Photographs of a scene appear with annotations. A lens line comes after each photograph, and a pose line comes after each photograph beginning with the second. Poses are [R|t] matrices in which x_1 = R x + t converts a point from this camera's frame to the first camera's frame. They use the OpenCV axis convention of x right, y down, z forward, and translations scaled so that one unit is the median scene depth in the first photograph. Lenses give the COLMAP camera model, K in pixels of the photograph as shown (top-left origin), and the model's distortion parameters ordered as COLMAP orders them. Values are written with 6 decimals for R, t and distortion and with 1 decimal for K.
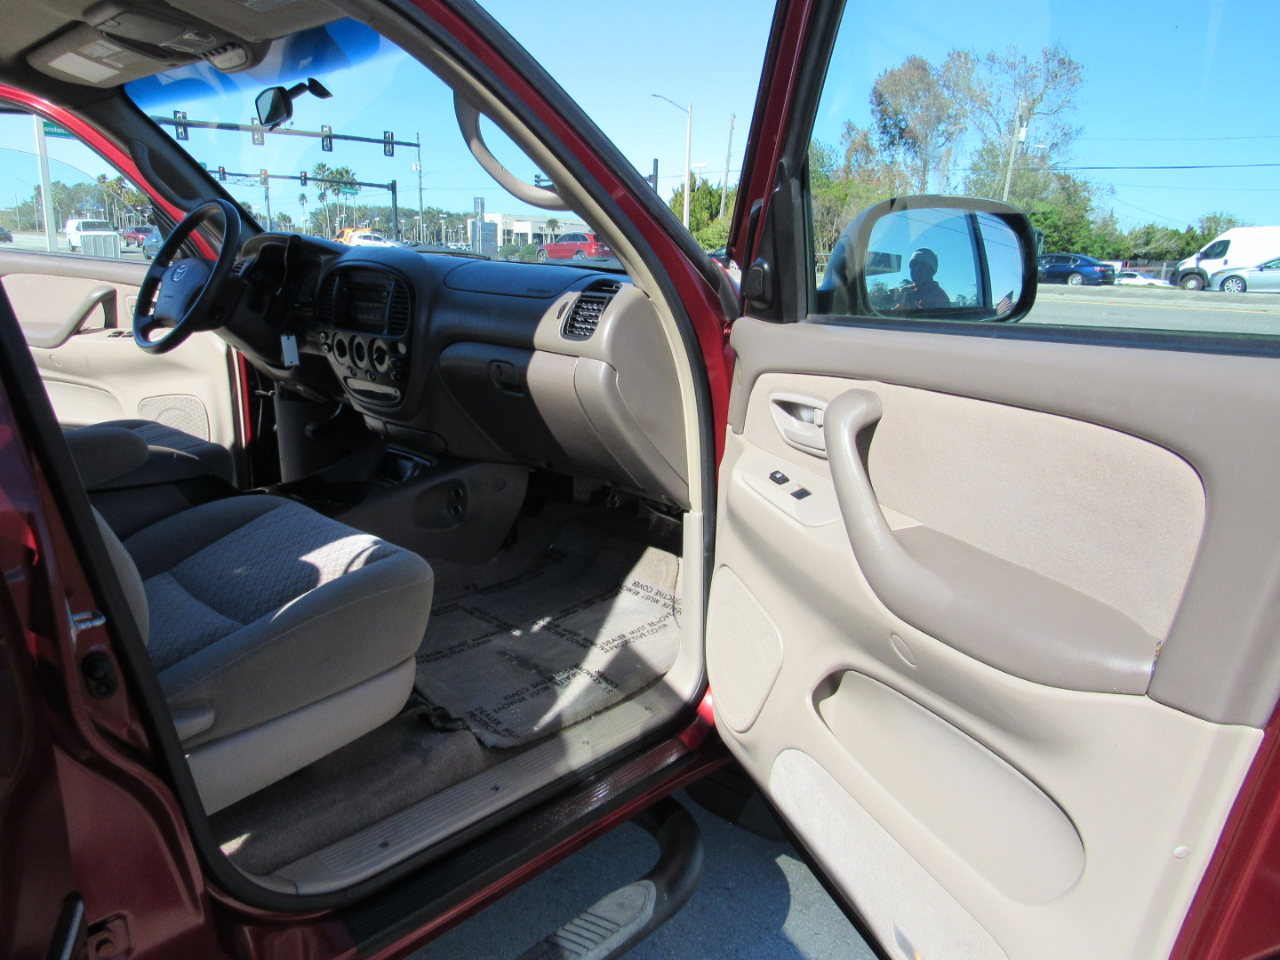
lens RADIAL K [[926.4, 0, 640.0], [0, 926.4, 480.0], [0, 0, 1]] dist [-0.003556, -0.004298]
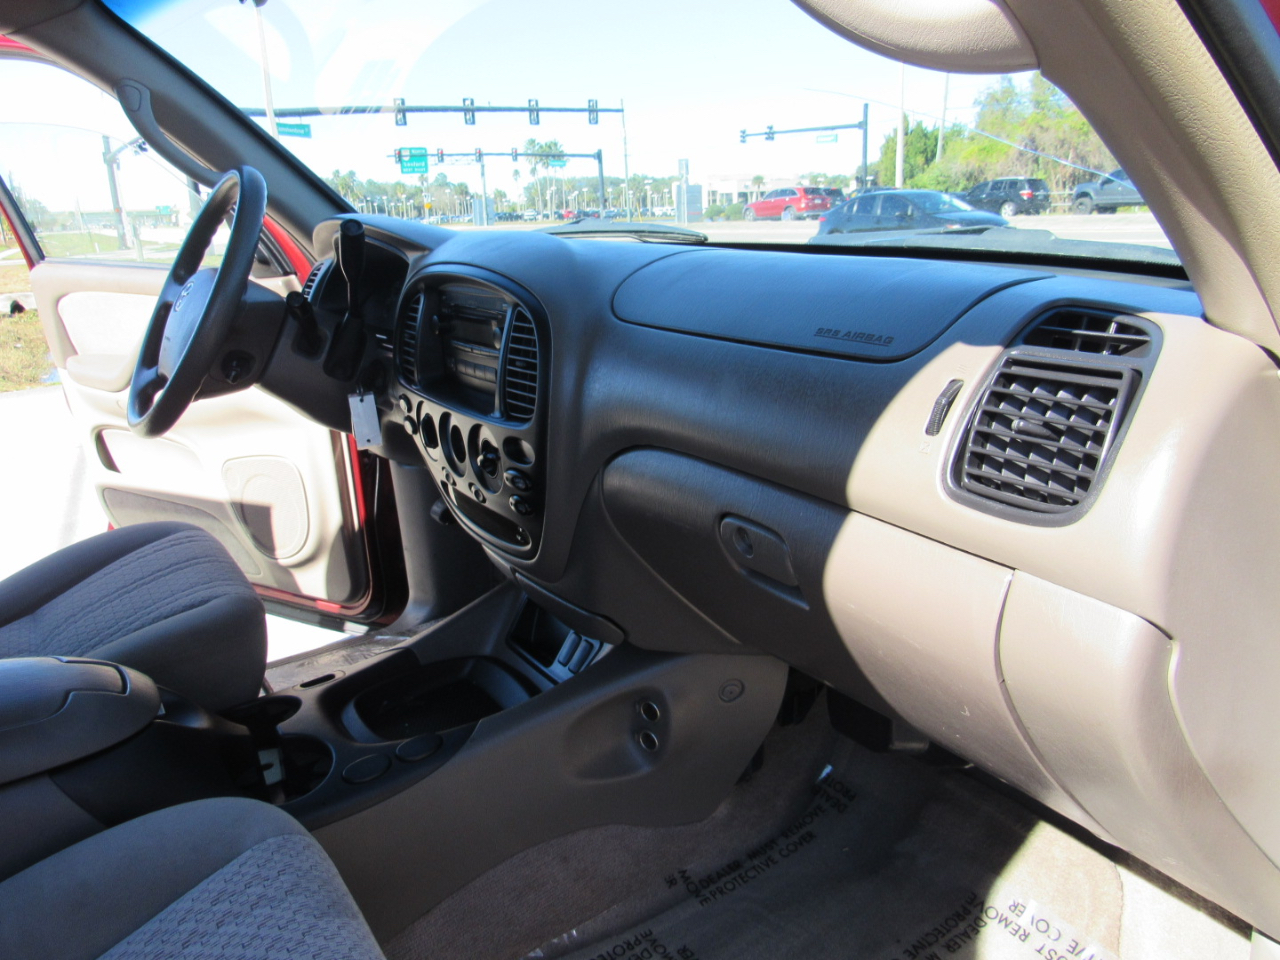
lens RADIAL K [[926.4, 0, 640.0], [0, 926.4, 480.0], [0, 0, 1]] dist [-0.003556, -0.004298]
pose [[0.975283, -0.004478, -0.220915, -0.075529], [0.013559, 0.999123, 0.039608, -0.111403], [0.220544, -0.041624, 0.974489, 0.426911]]
